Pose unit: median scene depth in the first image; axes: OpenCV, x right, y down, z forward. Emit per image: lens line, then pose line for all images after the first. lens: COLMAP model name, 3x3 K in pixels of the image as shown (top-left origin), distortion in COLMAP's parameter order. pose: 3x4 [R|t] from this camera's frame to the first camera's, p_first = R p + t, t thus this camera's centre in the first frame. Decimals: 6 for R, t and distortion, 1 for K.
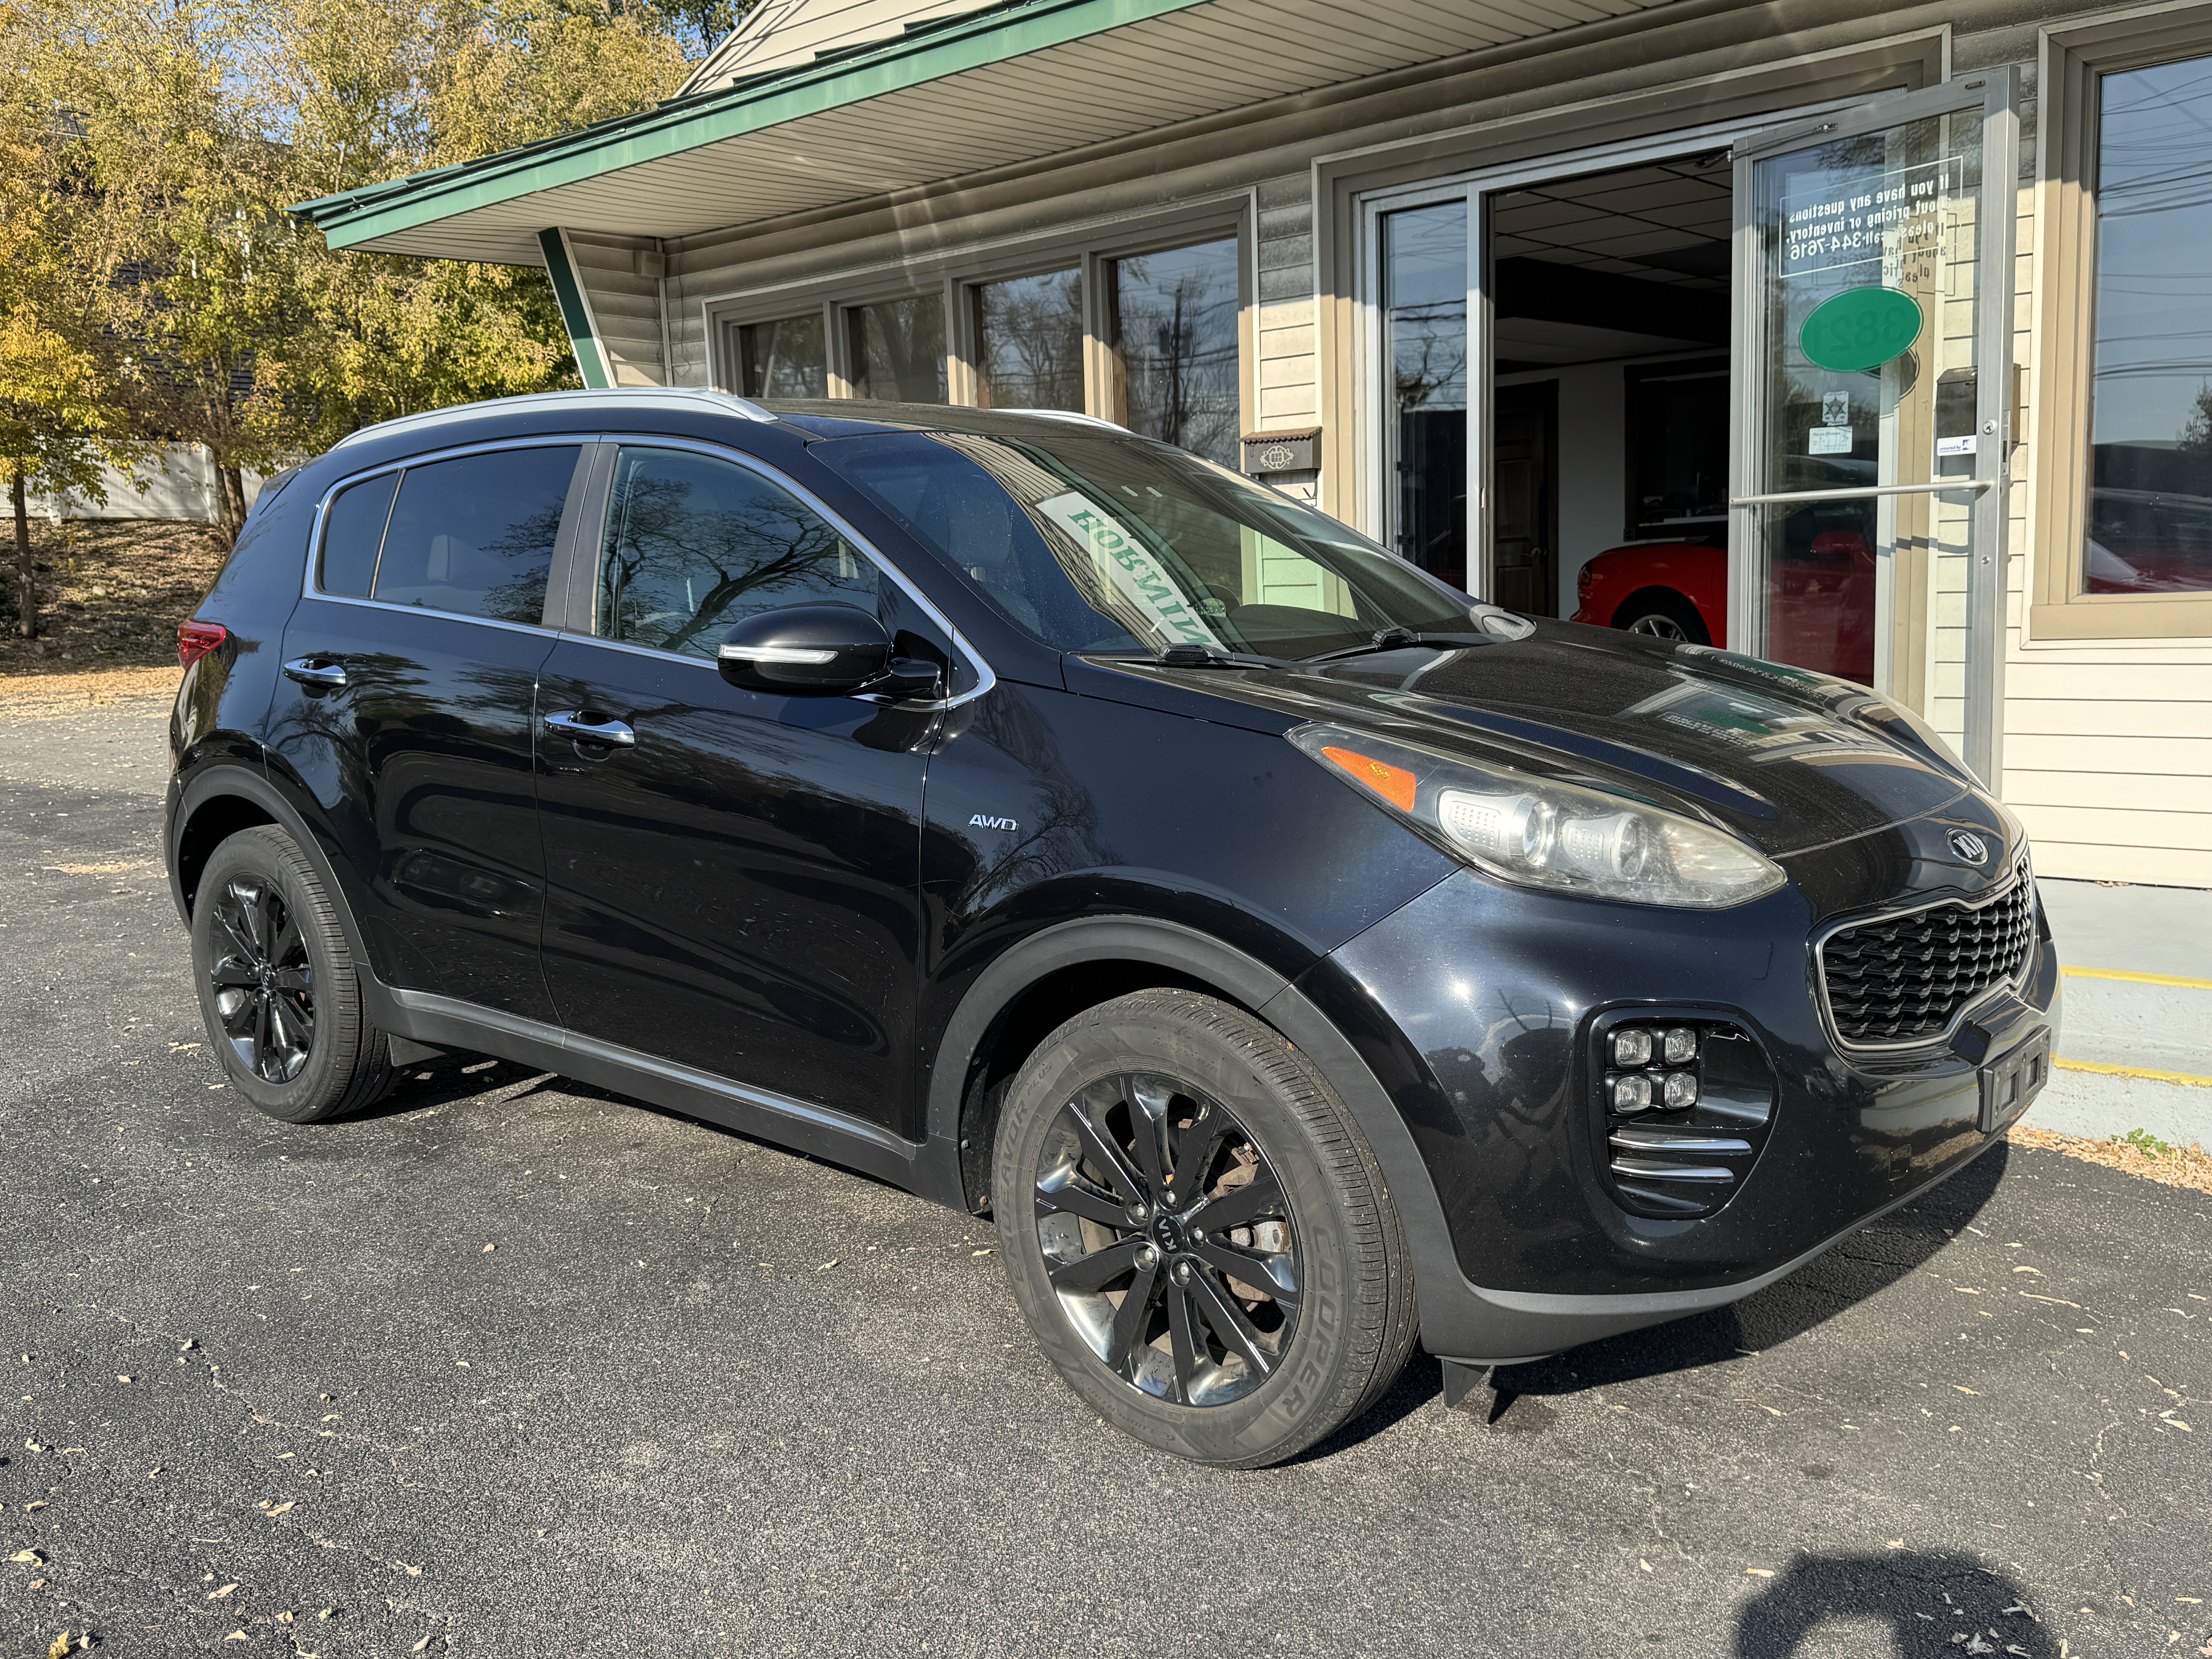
lens RADIAL K [[1888.0, 0, 1098.7], [0, 1888.0, 846.0], [0, 0, 1]] dist [0.016332, -0.064751]
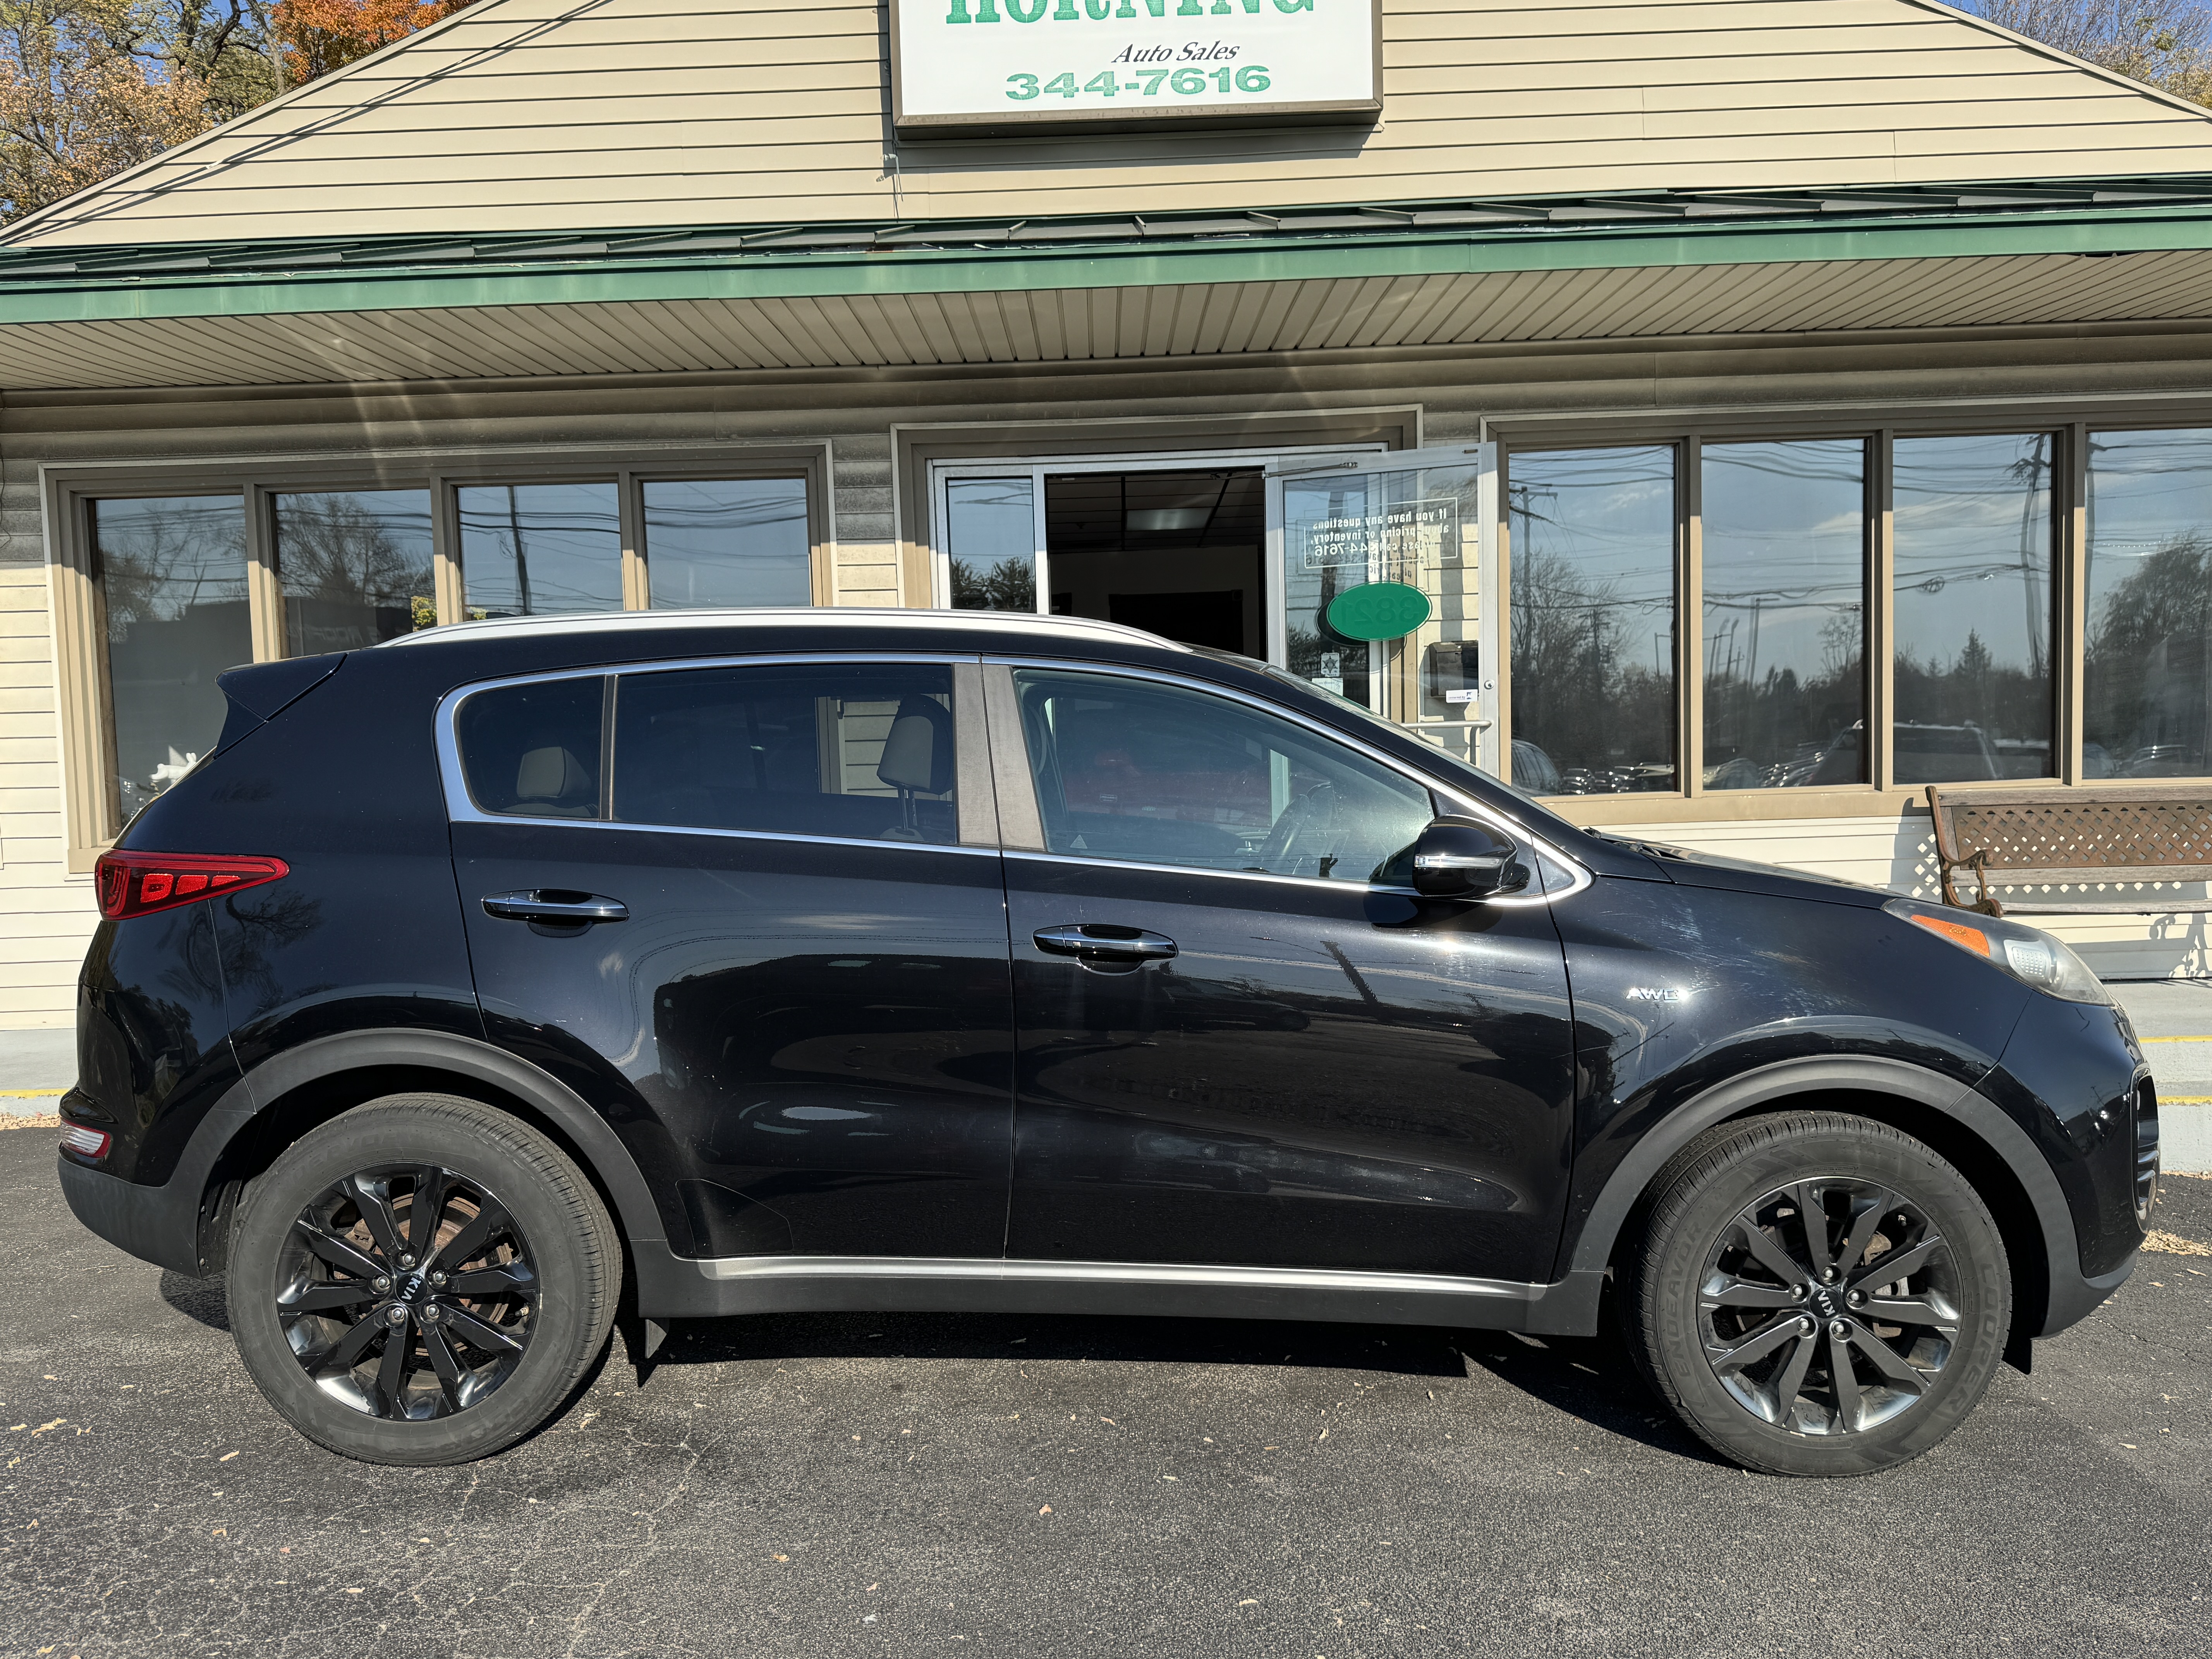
lens RADIAL K [[1709.2, 0, 1112.1], [0, 1709.2, 827.2], [0, 0, 1]] dist [0.013339, -0.045017]
pose [[0.768636, -0.015000, 0.639511, -0.468792], [0.084424, 0.993359, -0.078171, -0.030179], [-0.634091, 0.114075, 0.764798, 0.158974]]
